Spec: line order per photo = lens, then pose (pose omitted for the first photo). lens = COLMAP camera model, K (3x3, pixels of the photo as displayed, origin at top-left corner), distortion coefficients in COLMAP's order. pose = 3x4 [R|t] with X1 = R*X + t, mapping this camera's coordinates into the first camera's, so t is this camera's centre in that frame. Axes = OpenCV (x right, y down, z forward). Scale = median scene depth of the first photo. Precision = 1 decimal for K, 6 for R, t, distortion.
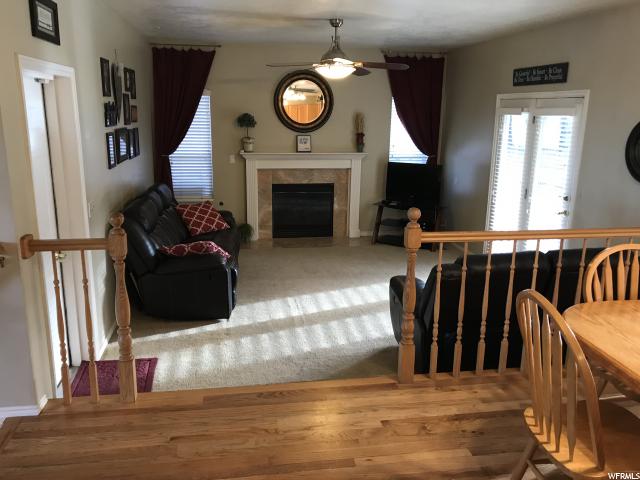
lens RADIAL K [[530.6, 0, 320.0], [0, 530.6, 240.0], [0, 0, 1]] dist [-0.001005, -0.004509]
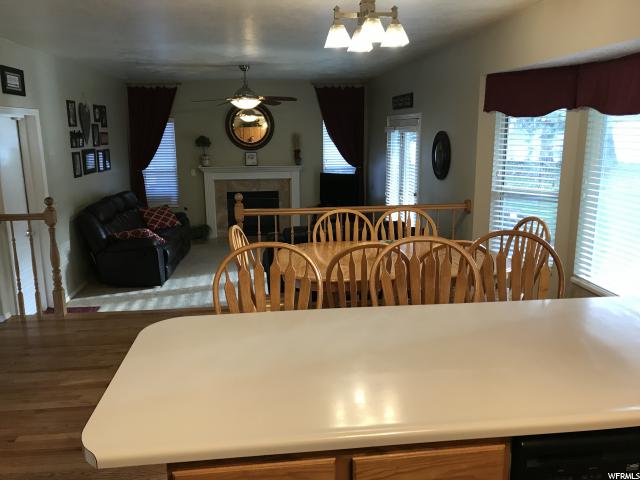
lens RADIAL K [[524.4, 0, 320.0], [0, 524.4, 240.0], [0, 0, 1]] dist [-0.004480, 0.001201]
pose [[0.998651, -0.013654, -0.050093, 0.232926], [0.011899, 0.999311, -0.035169, 0.063803], [0.050539, 0.034526, 0.998125, -0.252931]]
